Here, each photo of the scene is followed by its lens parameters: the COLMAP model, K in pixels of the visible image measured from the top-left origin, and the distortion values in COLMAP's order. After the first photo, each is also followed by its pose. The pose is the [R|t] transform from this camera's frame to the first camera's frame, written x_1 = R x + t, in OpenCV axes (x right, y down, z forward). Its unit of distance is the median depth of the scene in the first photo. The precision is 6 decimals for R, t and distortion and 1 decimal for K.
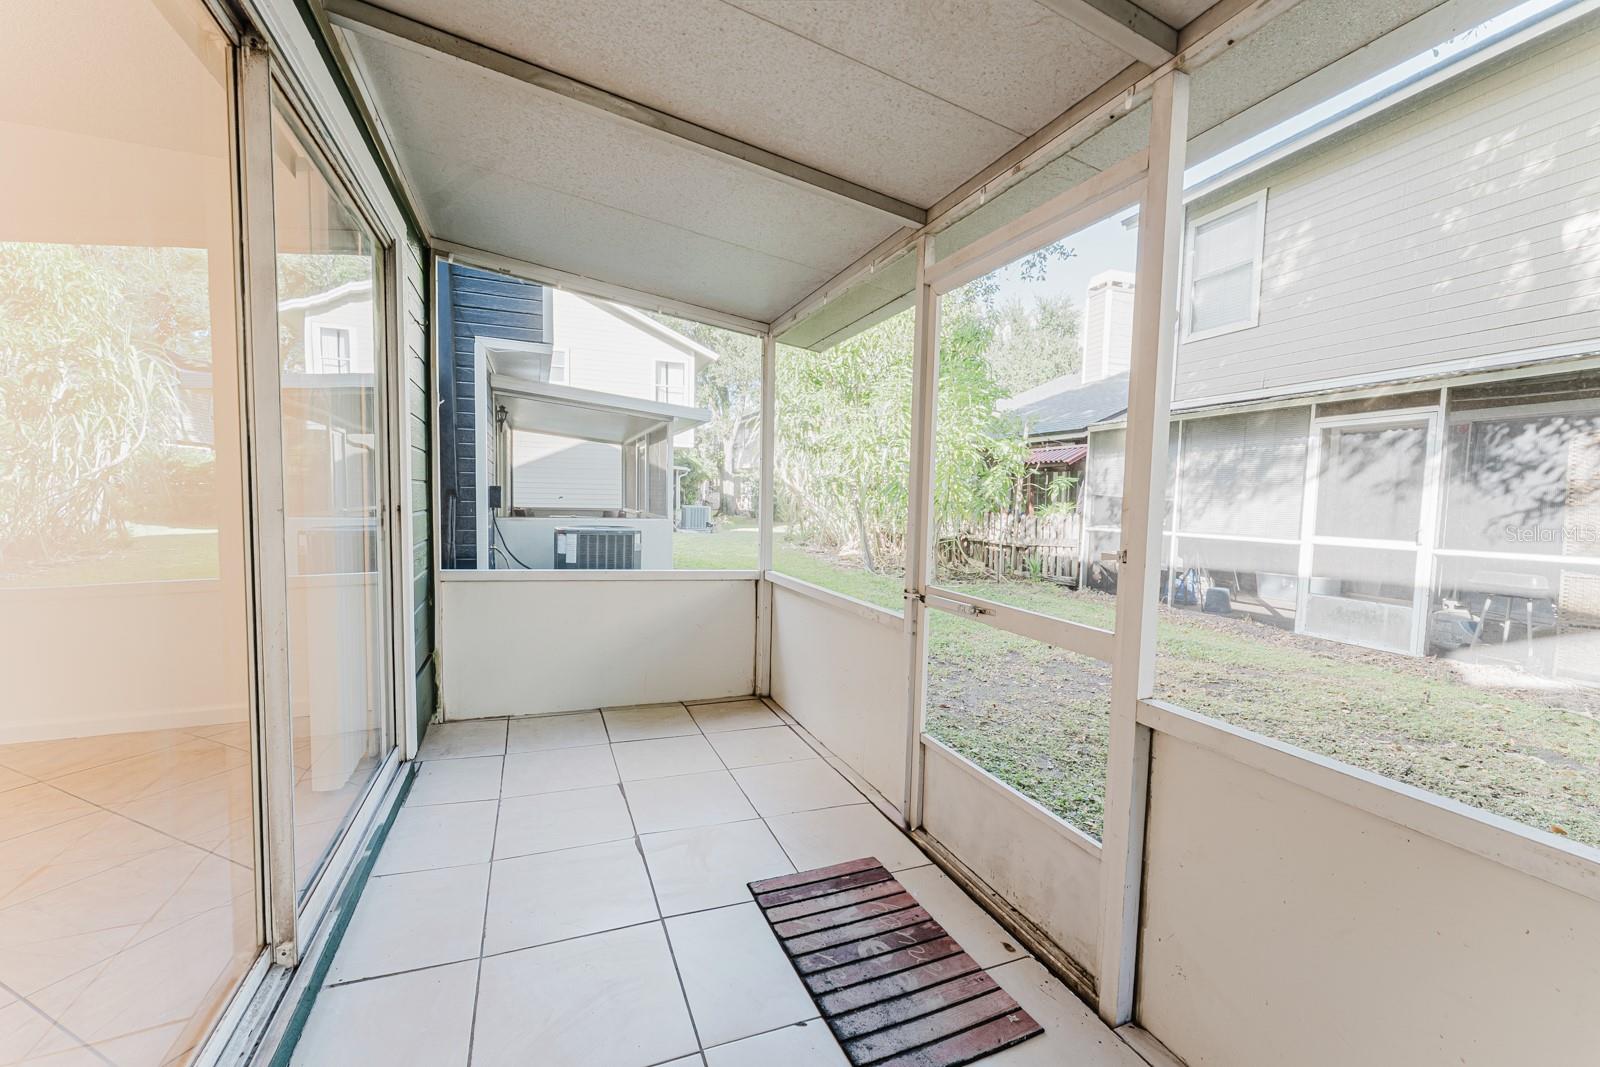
lens RADIAL K [[659.1, 0, 800.0], [0, 659.1, 533.5], [0, 0, 1]] dist [0.000703, 0.000058]
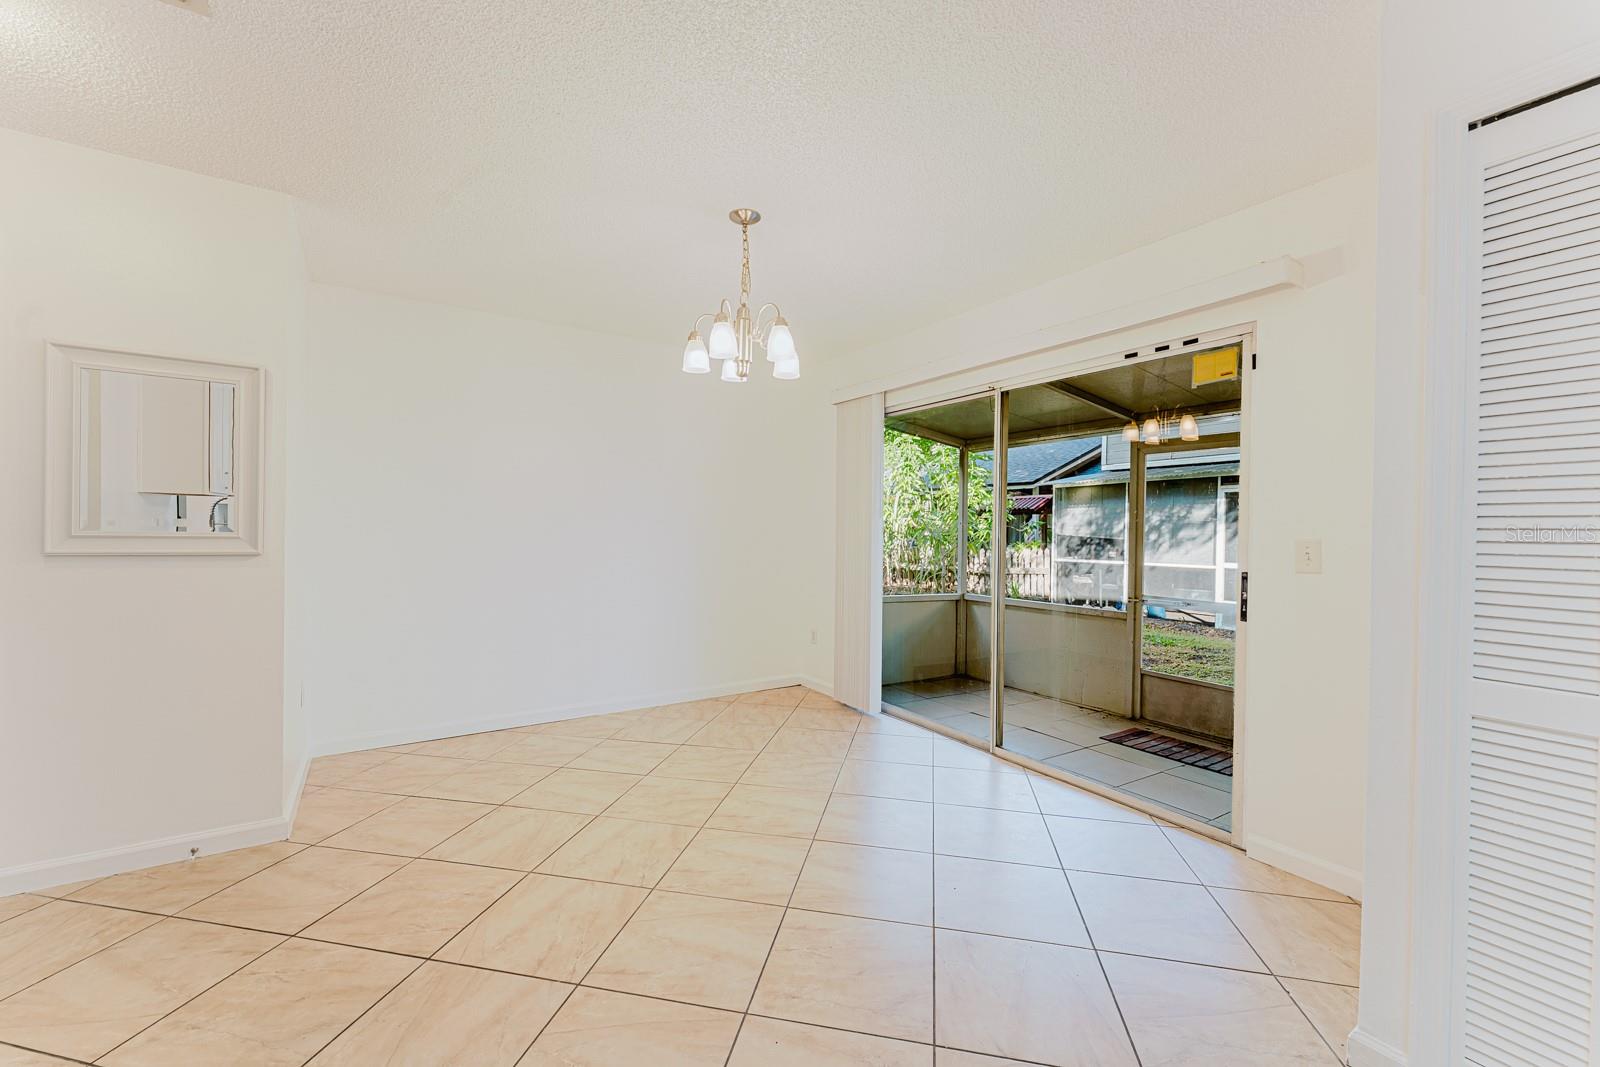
lens RADIAL K [[659.1, 0, 800.0], [0, 659.1, 533.5], [0, 0, 1]] dist [0.000703, 0.000058]
pose [[0.981311, -0.013195, 0.191975, -0.726995], [0.022582, 0.998650, -0.046788, -0.023369], [-0.191098, 0.050249, 0.980284, -0.472388]]
